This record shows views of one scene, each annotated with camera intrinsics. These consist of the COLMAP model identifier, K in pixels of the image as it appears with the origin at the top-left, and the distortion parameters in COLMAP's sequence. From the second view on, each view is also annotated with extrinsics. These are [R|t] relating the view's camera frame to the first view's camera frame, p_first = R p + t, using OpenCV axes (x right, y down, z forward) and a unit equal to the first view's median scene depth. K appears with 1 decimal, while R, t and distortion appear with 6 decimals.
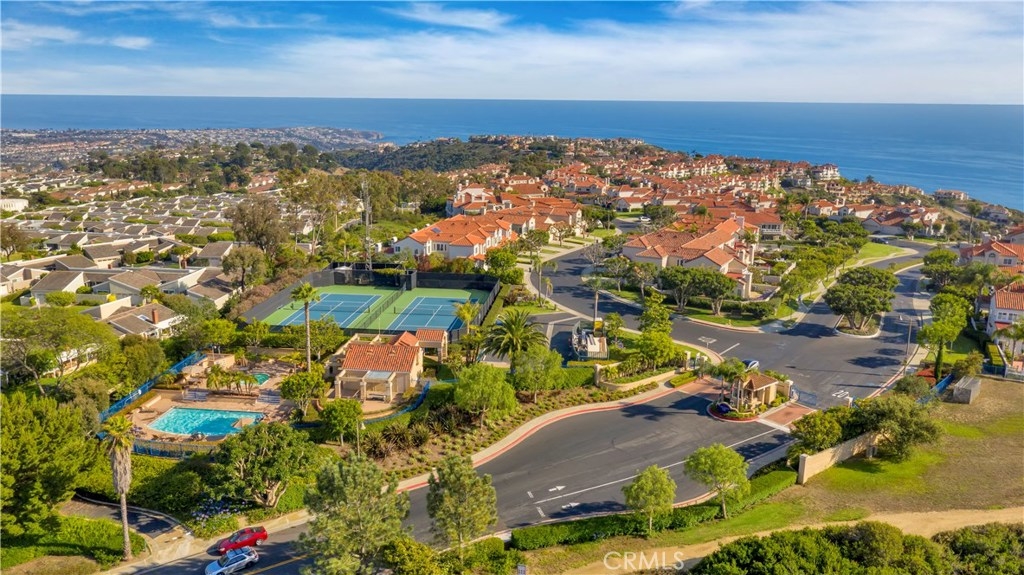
lens RADIAL K [[802.2, 0, 530.4], [0, 802.2, 292.4], [0, 0, 1]] dist [-0.039636, 0.018560]
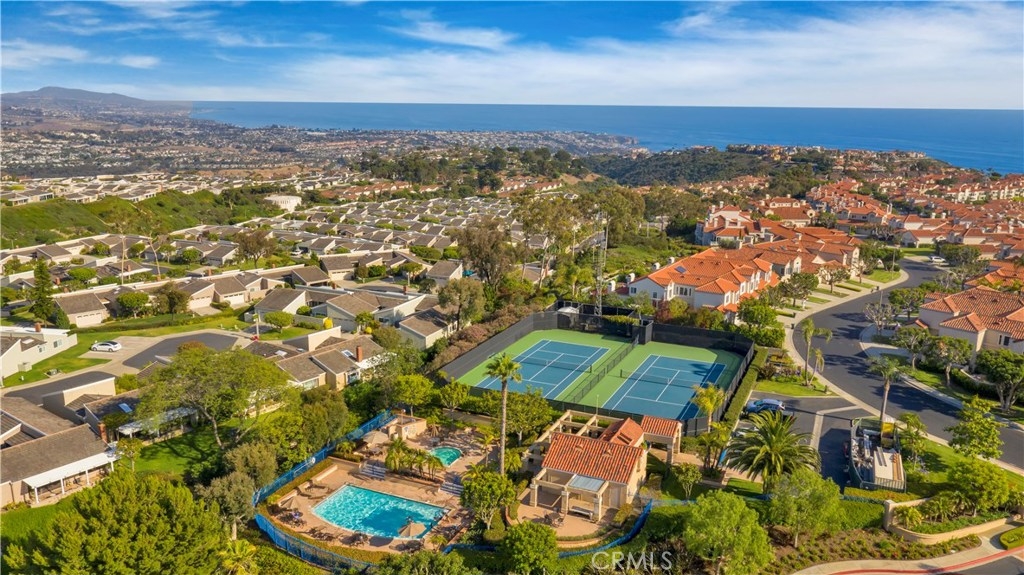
lens RADIAL K [[802.2, 0, 530.4], [0, 802.2, 292.4], [0, 0, 1]] dist [-0.039636, 0.018560]
pose [[0.951794, 0.074246, -0.297616, -0.016333], [-0.075715, 0.997108, 0.006606, -0.051465], [0.297246, 0.016246, 0.954663, 0.158355]]
